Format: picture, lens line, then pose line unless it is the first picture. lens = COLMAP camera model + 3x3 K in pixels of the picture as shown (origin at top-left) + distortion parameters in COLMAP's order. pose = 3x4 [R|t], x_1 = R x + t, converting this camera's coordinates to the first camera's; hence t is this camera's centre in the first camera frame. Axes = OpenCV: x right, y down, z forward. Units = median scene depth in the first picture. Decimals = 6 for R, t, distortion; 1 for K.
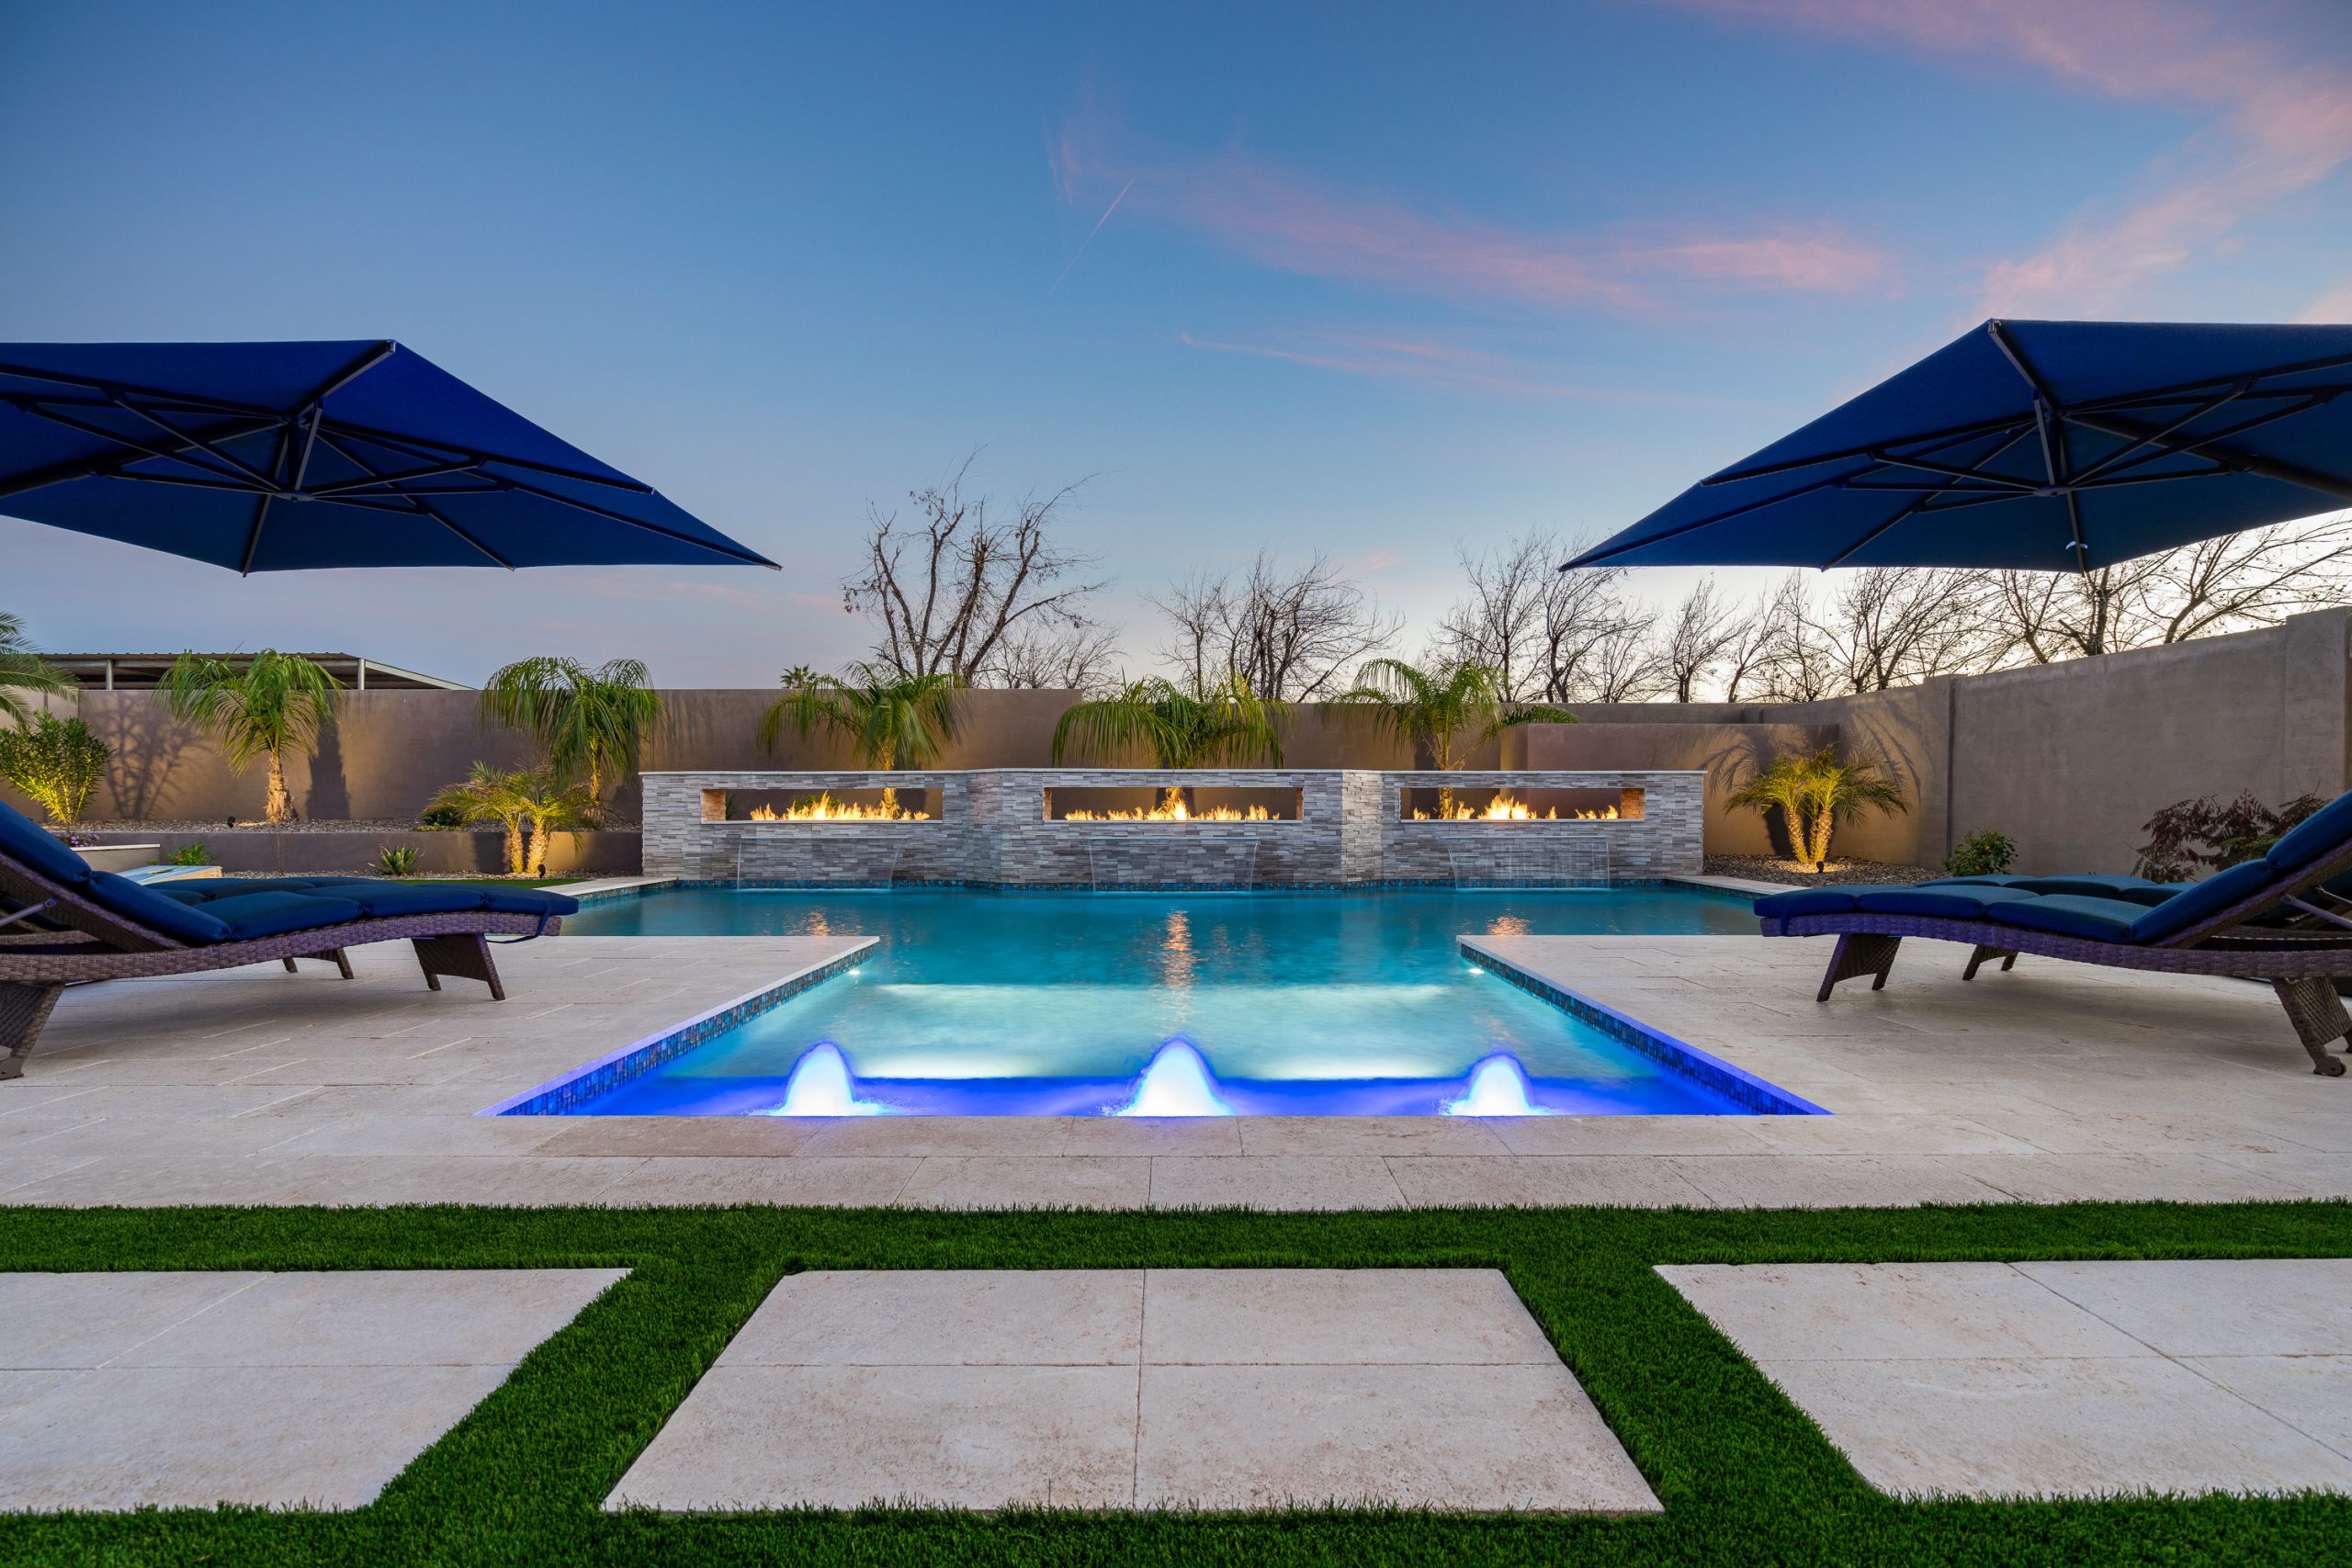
lens RADIAL K [[1065.3, 0, 1186.4], [0, 1065.3, 819.0], [0, 0, 1]] dist [-0.000608, -0.000016]
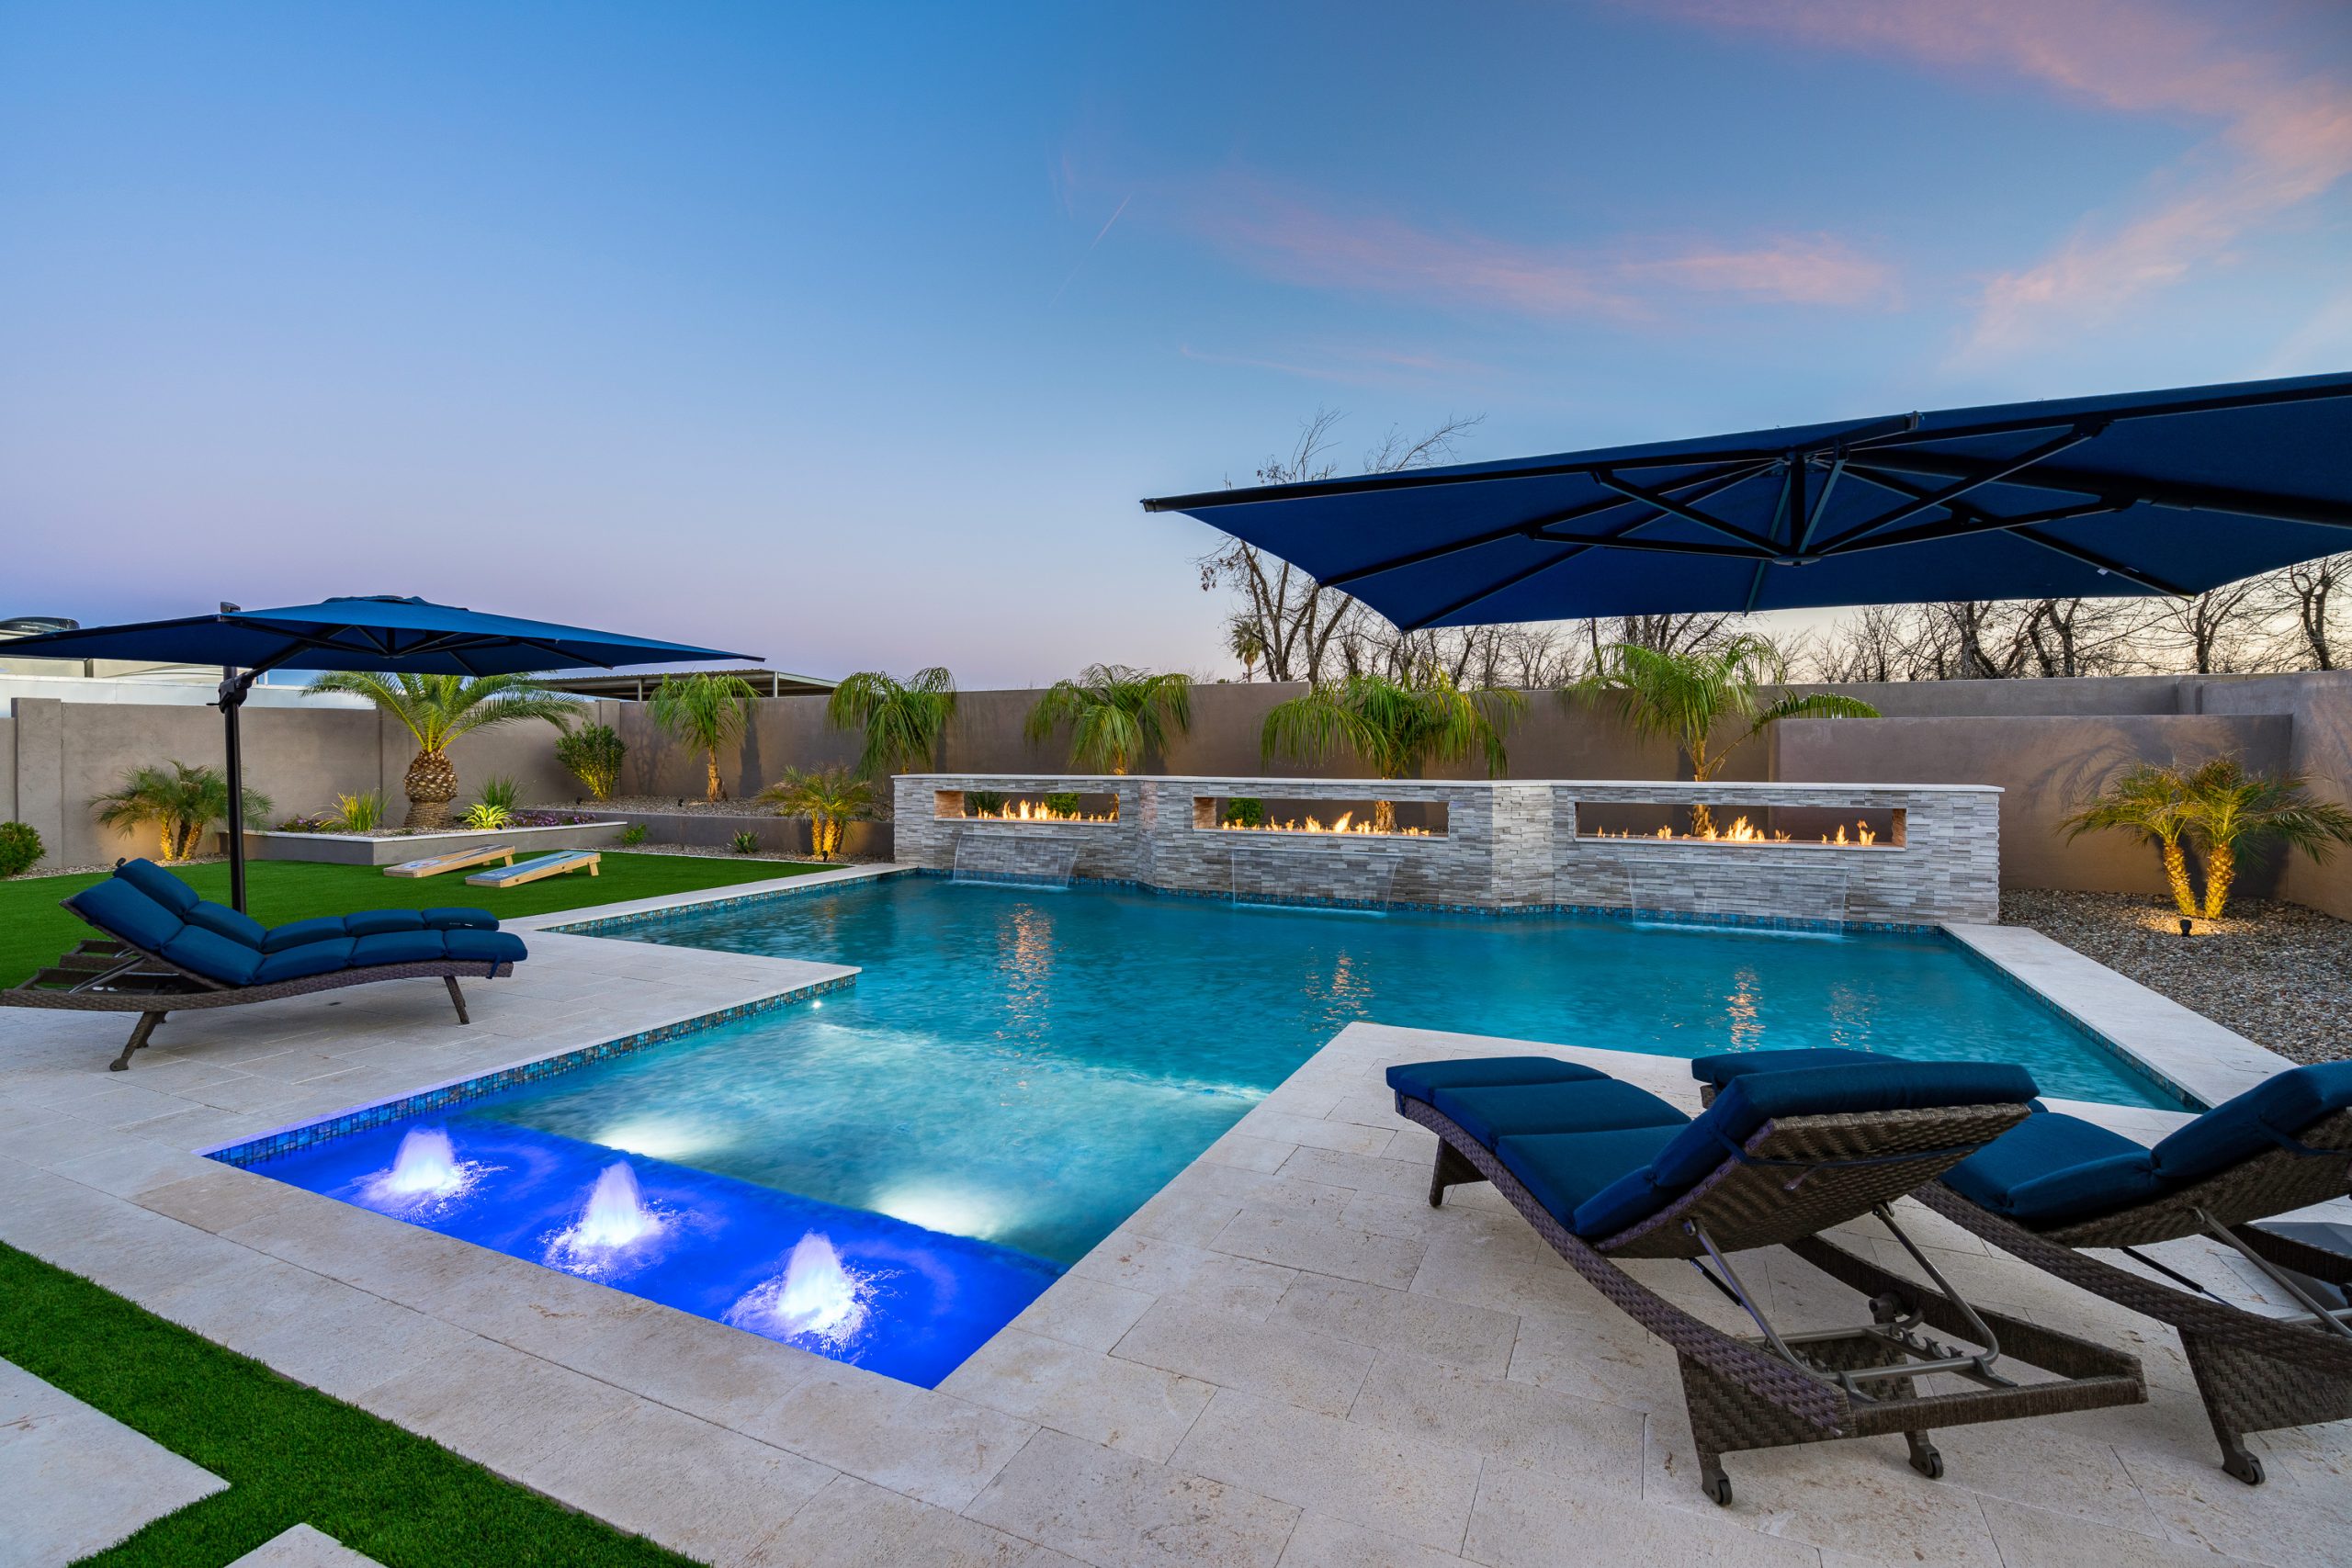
lens RADIAL K [[1067.8, 0, 1176.0], [0, 1067.8, 784.0], [0, 0, 1]] dist [0.000760, -0.000052]
pose [[0.905257, 0.013271, -0.424657, 0.275605], [-0.004042, 0.999736, 0.022627, -0.062700], [0.424845, -0.018767, 0.905072, 0.058077]]
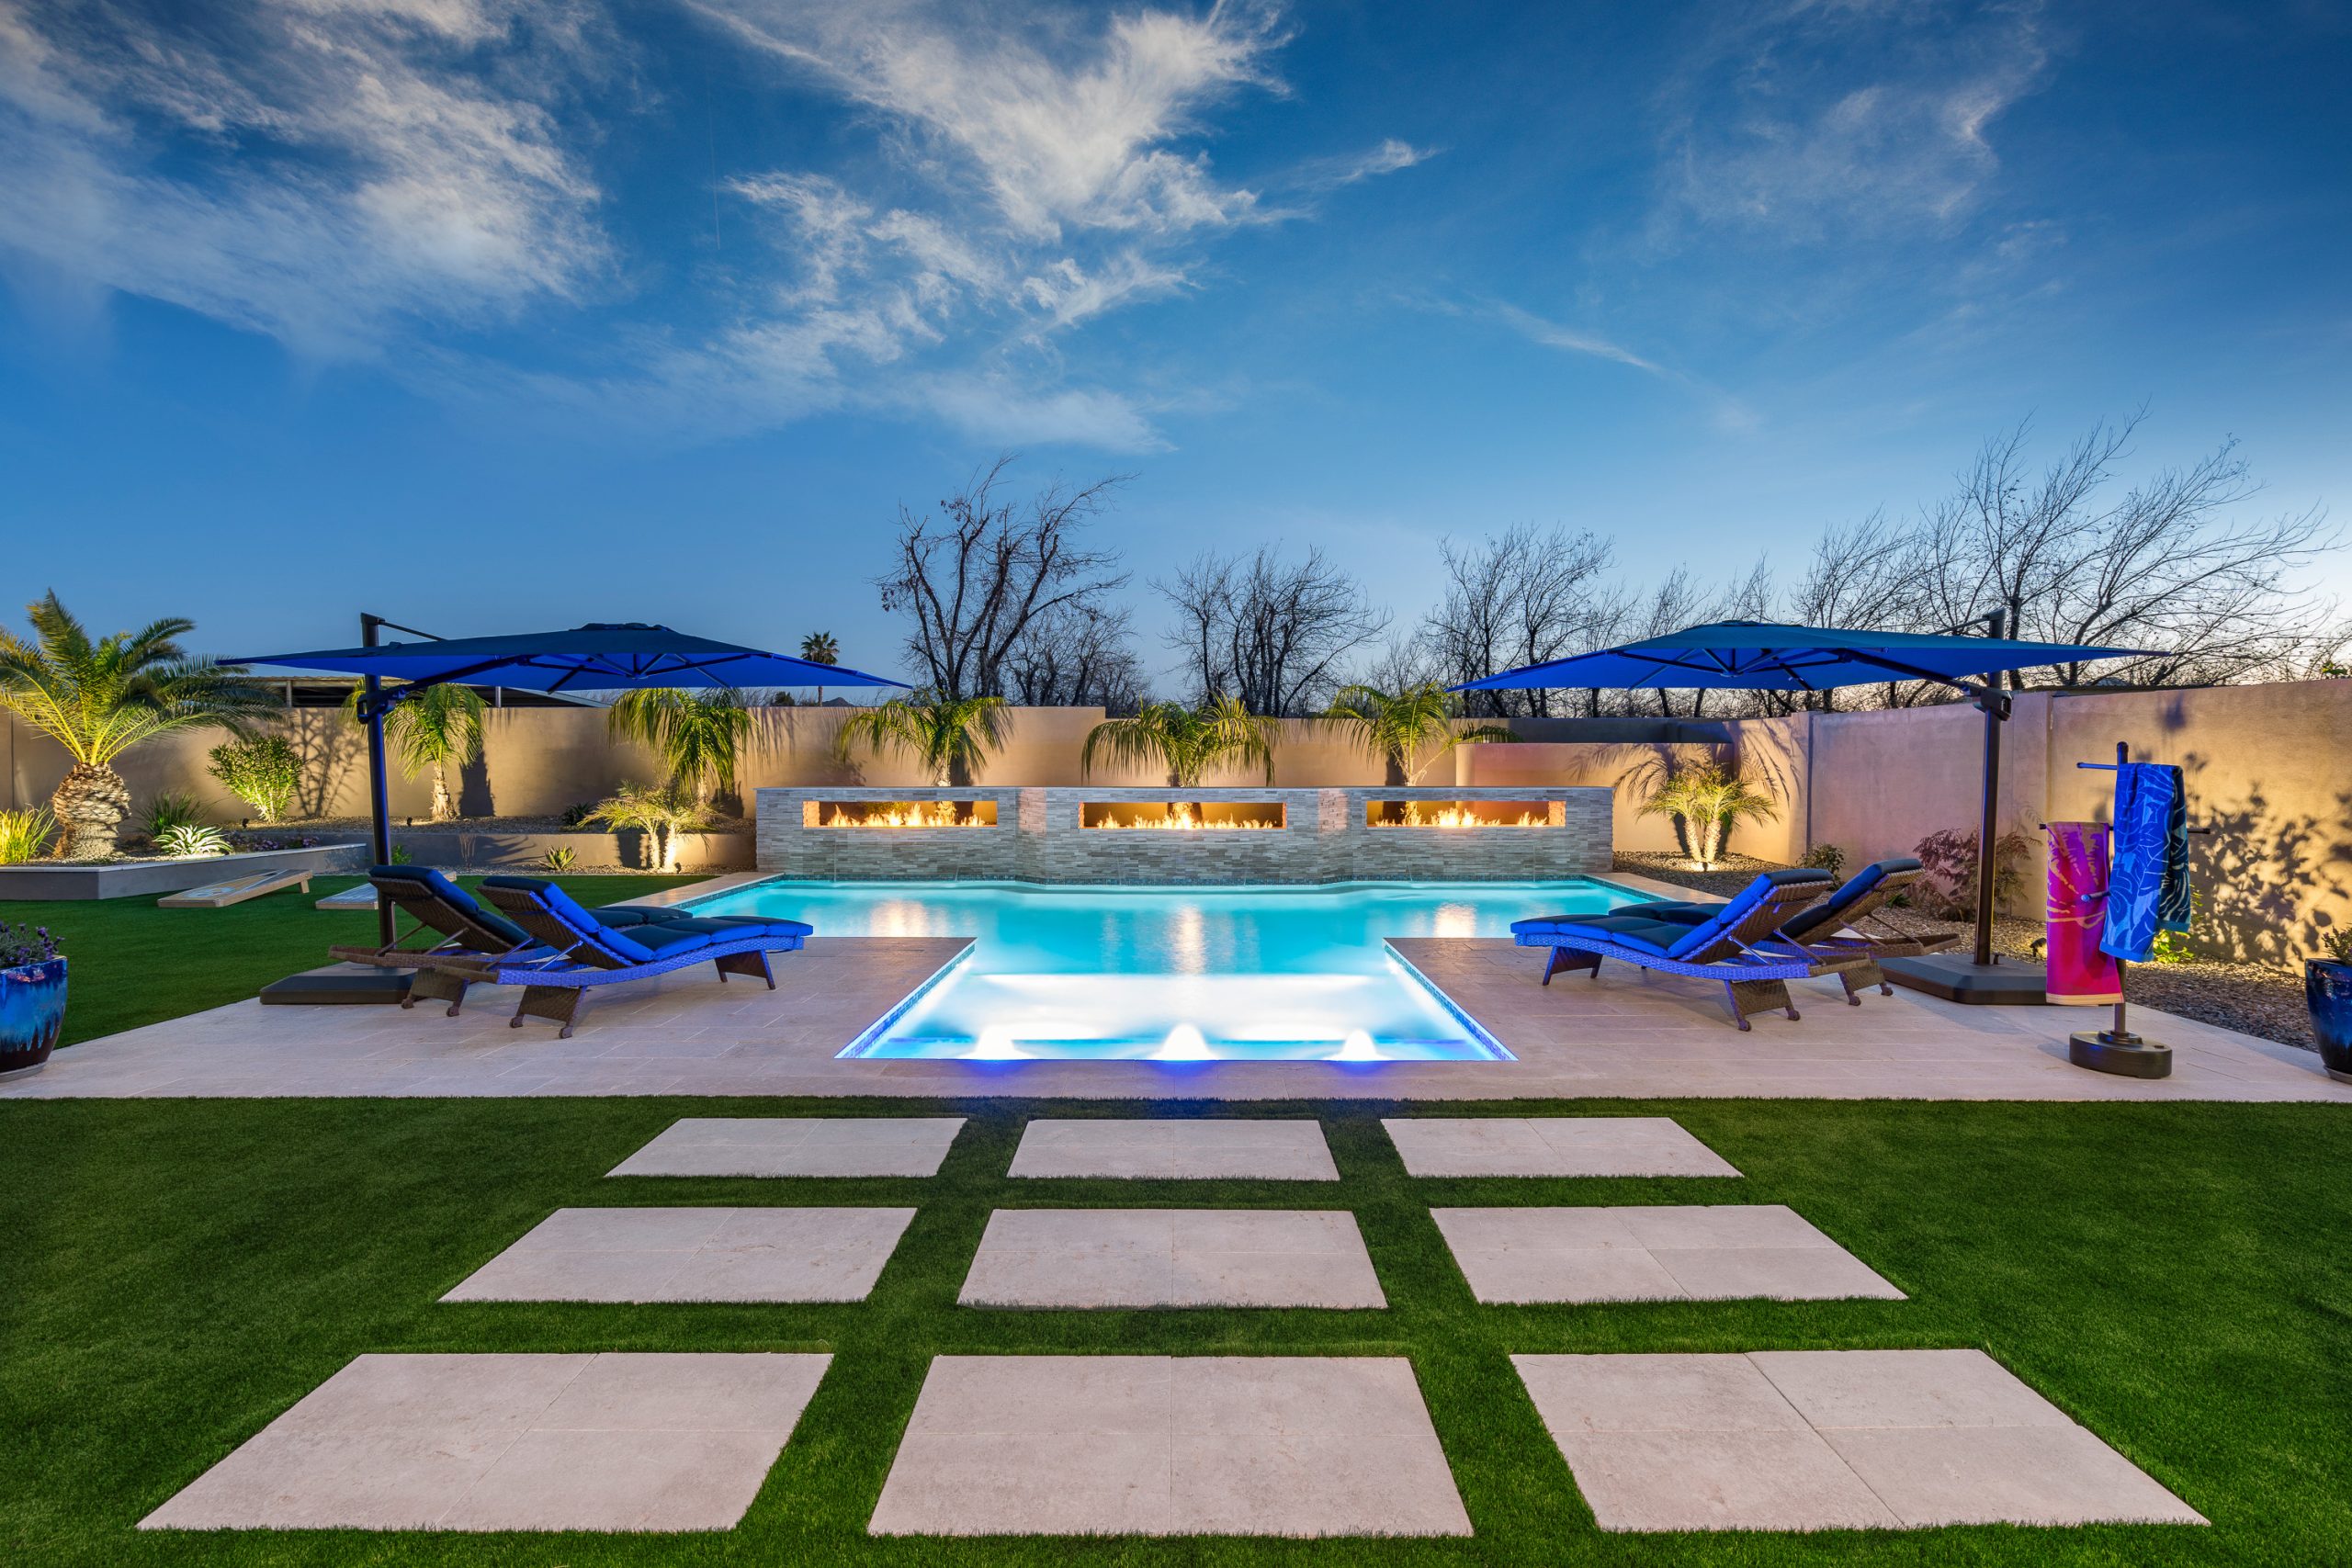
lens RADIAL K [[1056.7, 0, 1176.0], [0, 1056.7, 784.0], [0, 0, 1]] dist [-0.002092, -0.000207]
pose [[0.999866, -0.000254, -0.016338, 0.000760], [0.000389, 0.999966, 0.008291, -0.059080], [0.016335, -0.008296, 0.999832, -0.226946]]
